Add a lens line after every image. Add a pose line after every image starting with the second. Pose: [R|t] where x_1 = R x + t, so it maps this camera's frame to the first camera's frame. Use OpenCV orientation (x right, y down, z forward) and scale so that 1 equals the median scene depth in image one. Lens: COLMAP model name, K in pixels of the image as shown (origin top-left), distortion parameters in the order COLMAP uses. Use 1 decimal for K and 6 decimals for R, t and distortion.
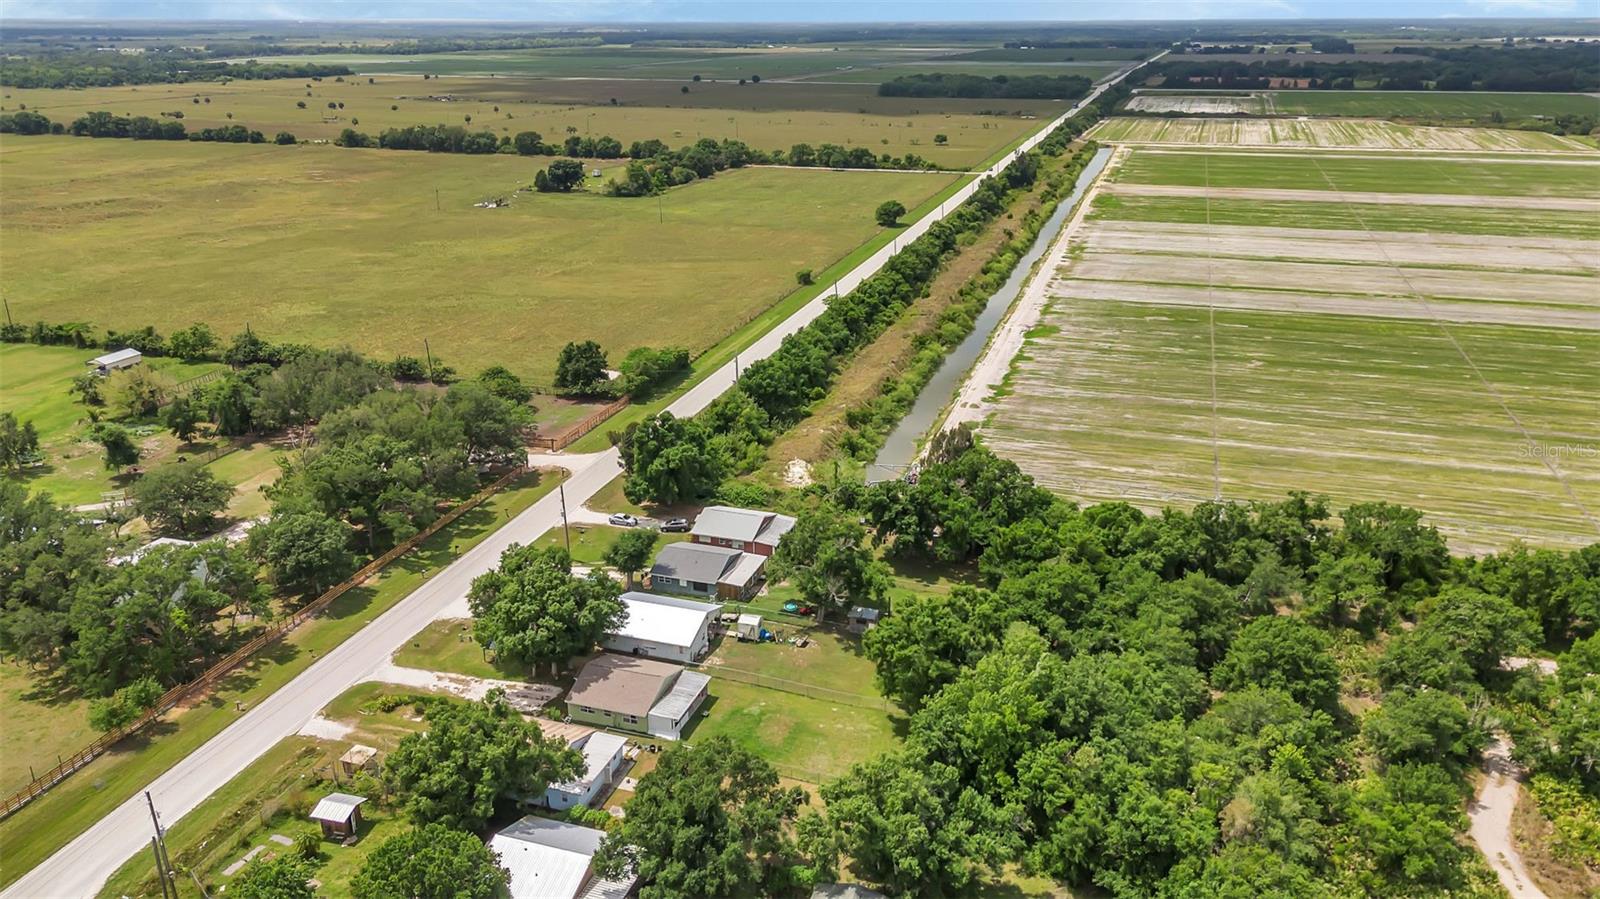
lens RADIAL K [[1176.4, 0, 800.9], [0, 1176.4, 450.8], [0, 0, 1]] dist [0.069703, -0.063718]
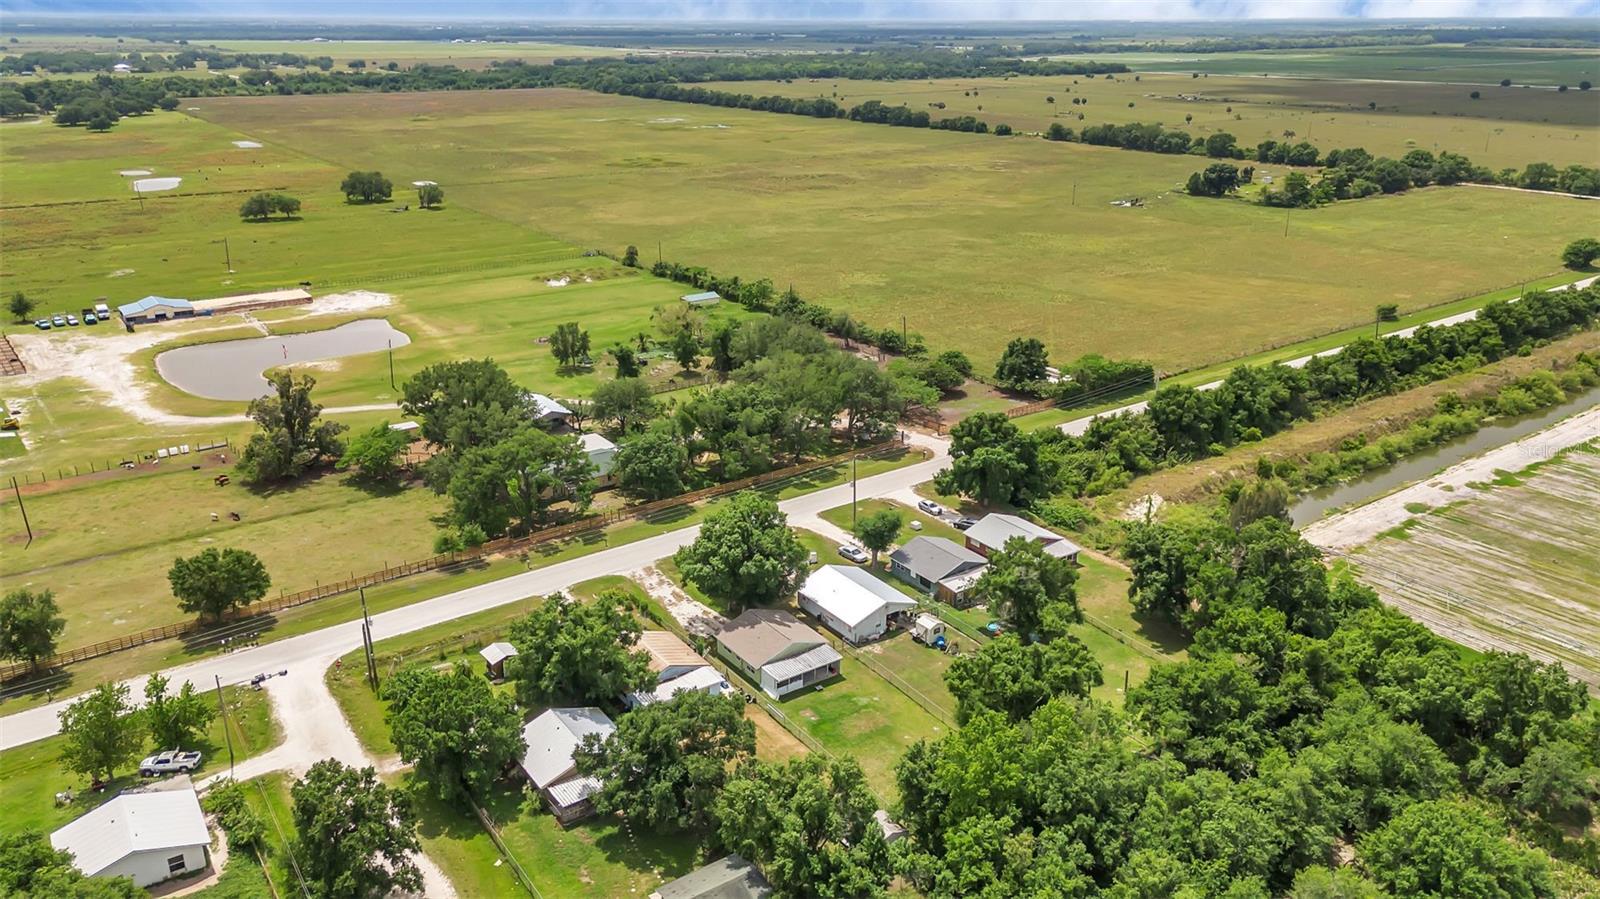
lens RADIAL K [[1176.4, 0, 800.9], [0, 1176.4, 450.8], [0, 0, 1]] dist [0.069703, -0.063718]
pose [[0.803643, 0.206428, -0.558163, 0.245363], [-0.205836, 0.976441, 0.064760, -0.024956], [0.558382, 0.062845, 0.827200, 0.066374]]
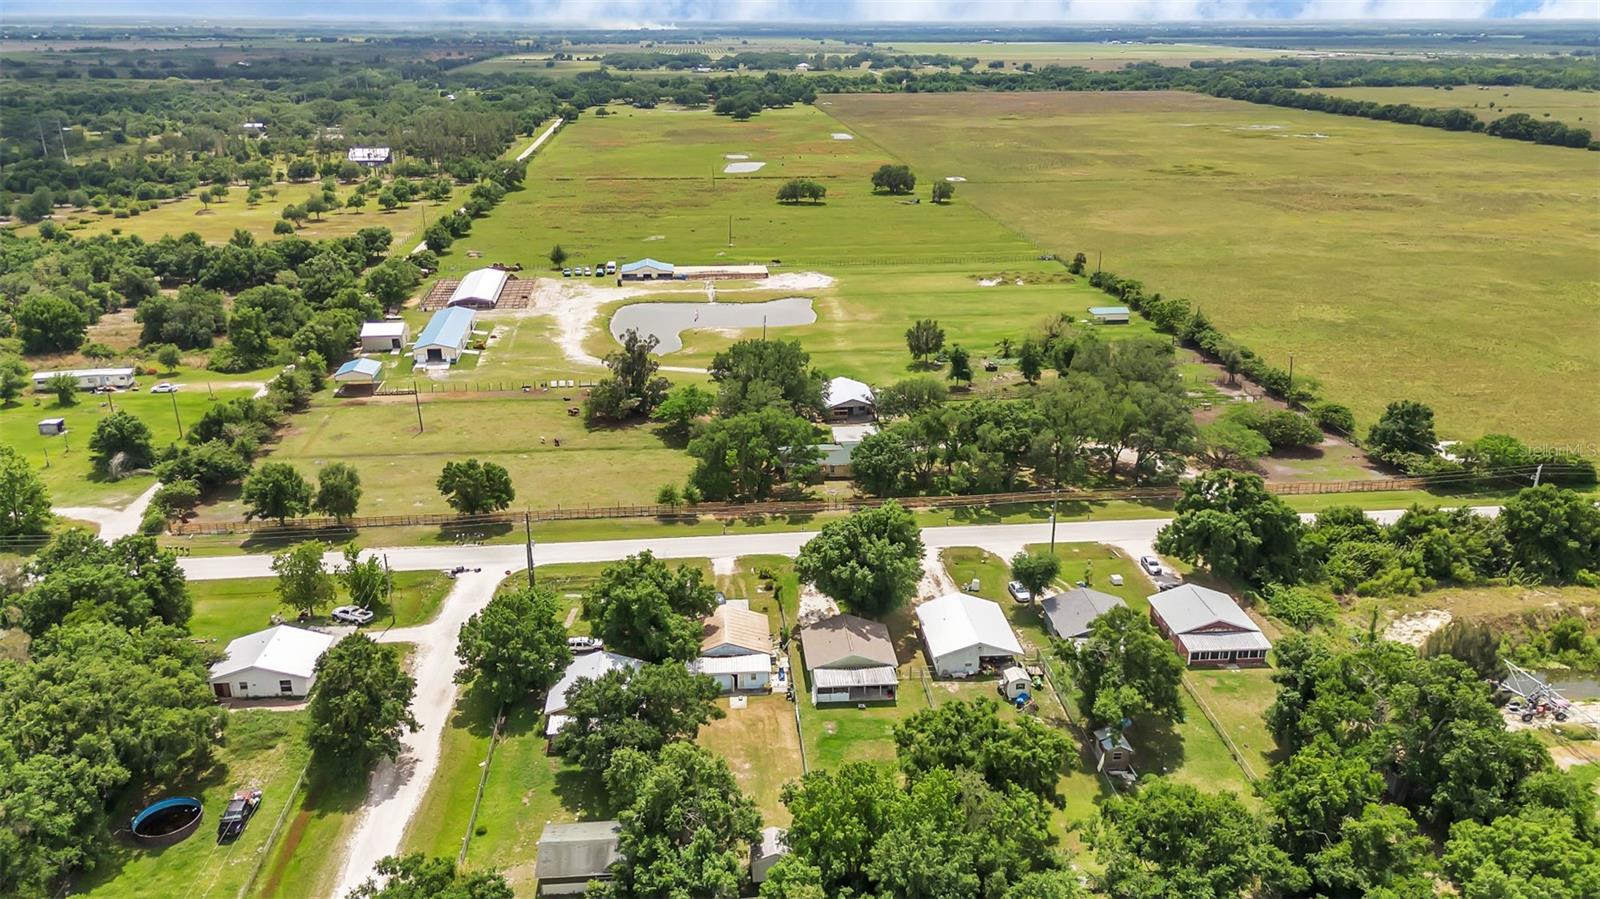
lens RADIAL K [[1176.4, 0, 800.9], [0, 1176.4, 450.8], [0, 0, 1]] dist [0.069703, -0.063718]
pose [[0.394961, 0.317474, -0.862100, 0.390776], [-0.317465, 0.927749, 0.196207, -0.090827], [0.862103, 0.196192, 0.467212, 0.242396]]
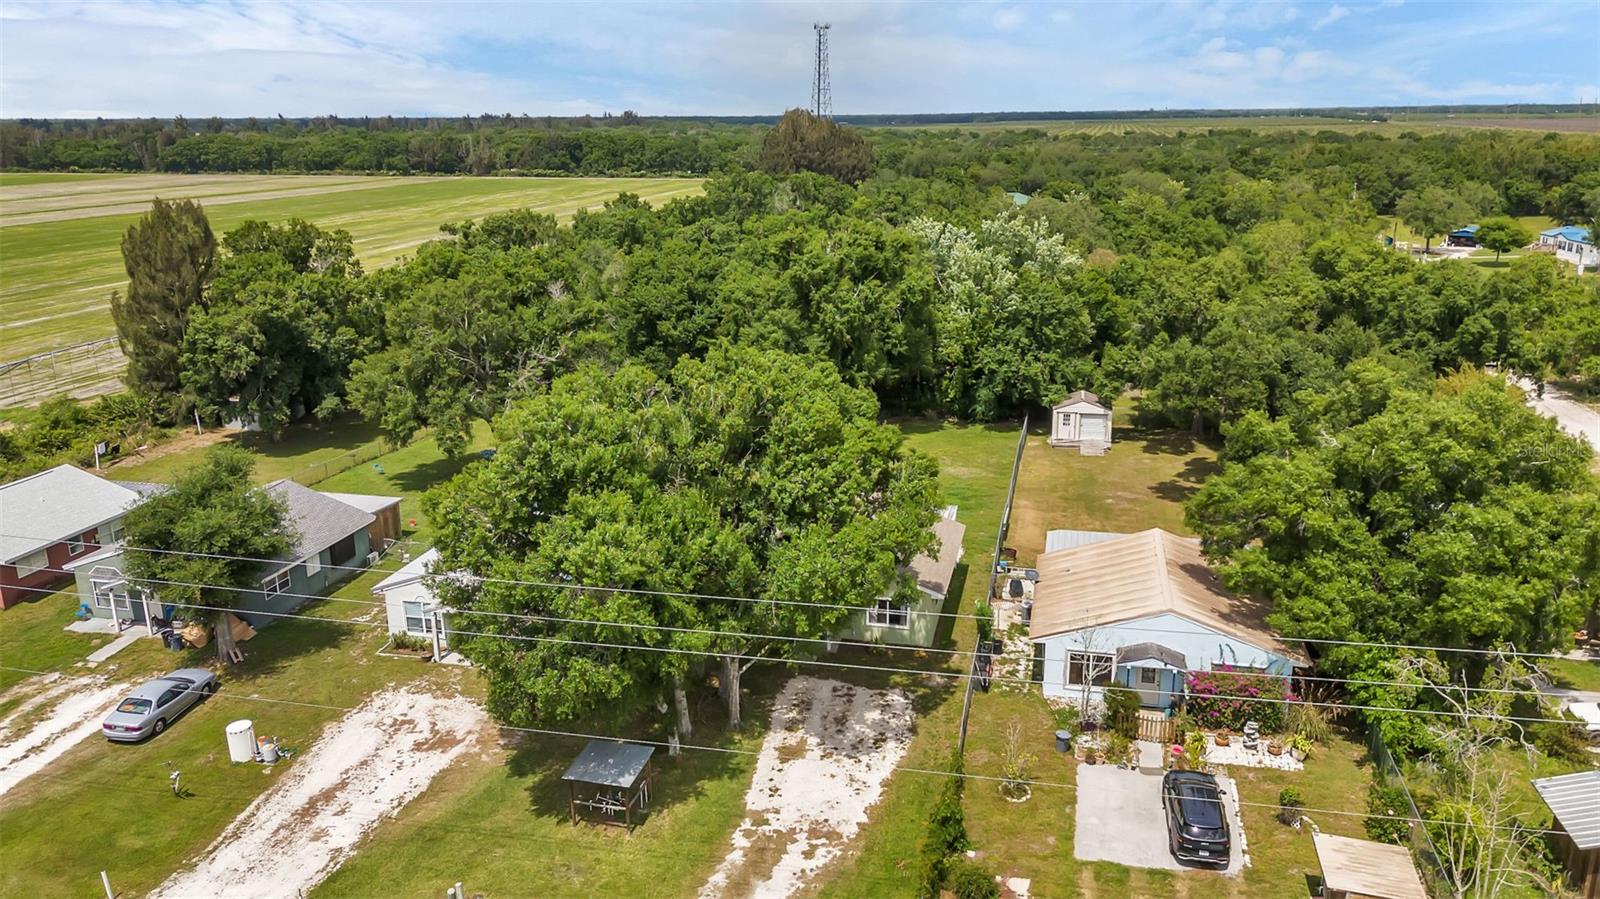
lens RADIAL K [[1176.4, 0, 800.9], [0, 1176.4, 450.8], [0, 0, 1]] dist [0.069703, -0.063718]
pose [[-0.090647, -0.271010, 0.958299, -0.314019], [0.351369, 0.891674, 0.285405, 0.017550], [-0.931838, 0.362588, 0.014397, 0.559664]]
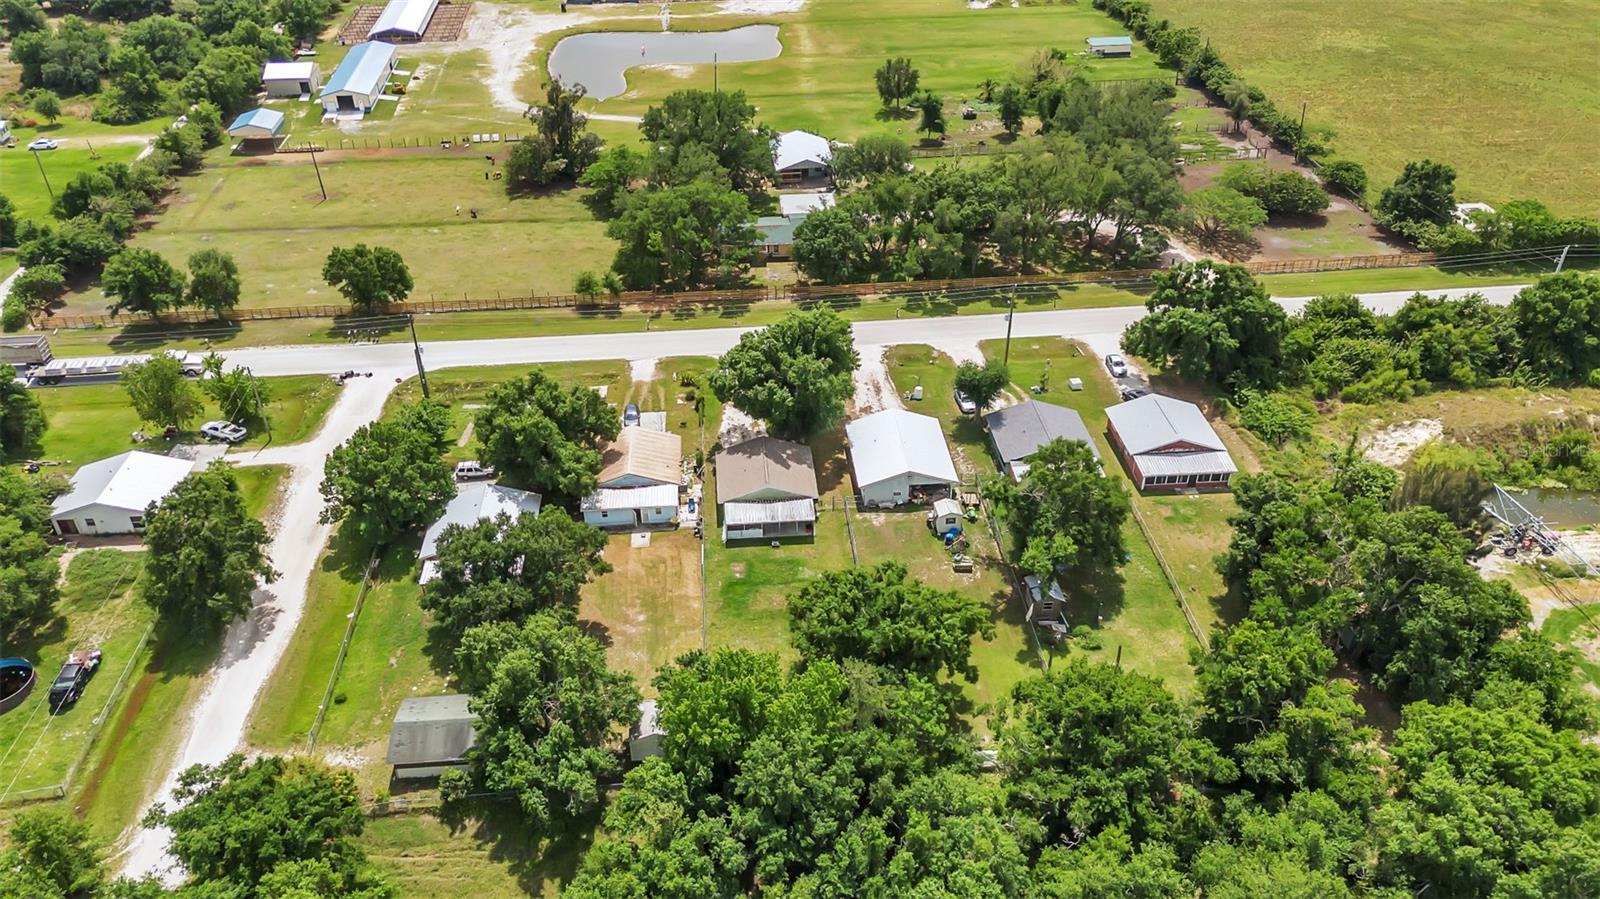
lens RADIAL K [[1176.4, 0, 800.9], [0, 1176.4, 450.8], [0, 0, 1]] dist [0.069703, -0.063718]
pose [[0.391561, 0.507275, -0.767693, 0.330501], [-0.311023, 0.858170, 0.408423, -0.122836], [0.865993, 0.078848, 0.493800, 0.309178]]
